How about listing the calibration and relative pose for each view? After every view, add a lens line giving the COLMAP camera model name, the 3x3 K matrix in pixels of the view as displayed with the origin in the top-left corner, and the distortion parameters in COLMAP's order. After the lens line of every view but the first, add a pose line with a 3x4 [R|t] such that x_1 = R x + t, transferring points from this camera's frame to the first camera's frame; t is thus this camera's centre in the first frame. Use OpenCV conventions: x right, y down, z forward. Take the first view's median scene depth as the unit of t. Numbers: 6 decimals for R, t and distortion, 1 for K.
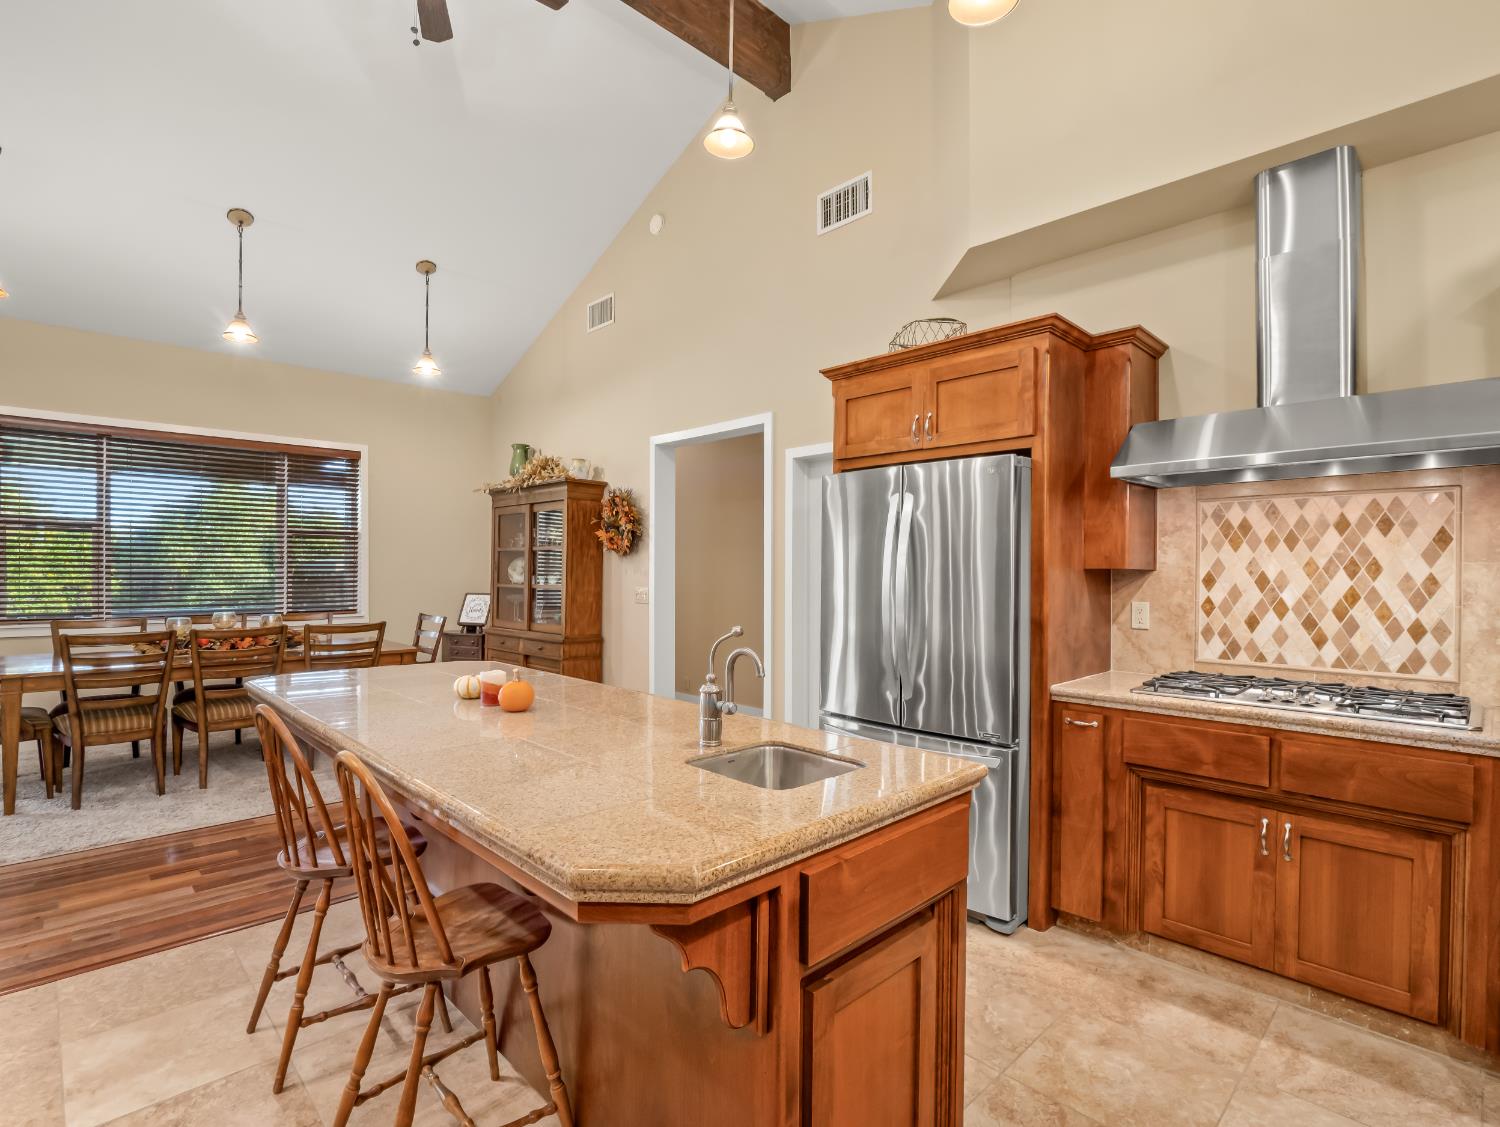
lens RADIAL K [[726.6, 0, 745.6], [0, 726.6, 568.7], [0, 0, 1]] dist [-0.011225, -0.002378]
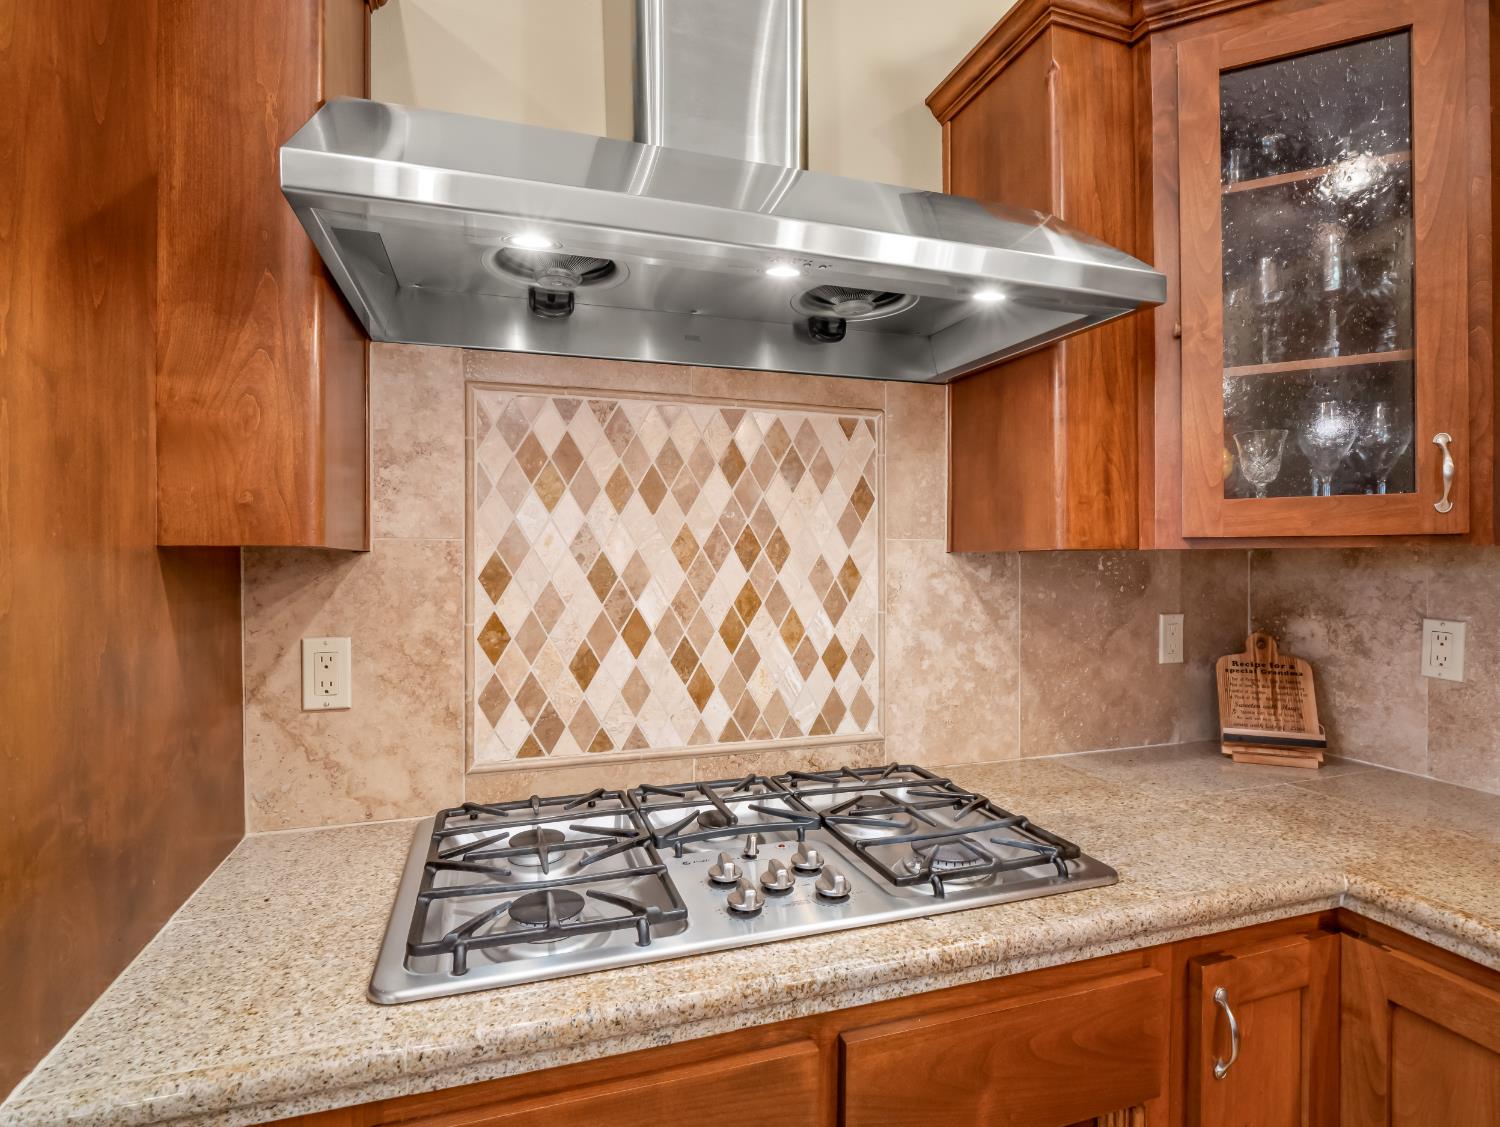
lens RADIAL K [[759.2, 0, 751.5], [0, 759.2, 566.0], [0, 0, 1]] dist [-0.006977, -0.001754]
pose [[0.433447, -0.013447, 0.901079, 0.325970], [0.002043, 0.999901, 0.013939, 0.004658], [-0.901177, -0.004201, 0.433431, 0.716593]]
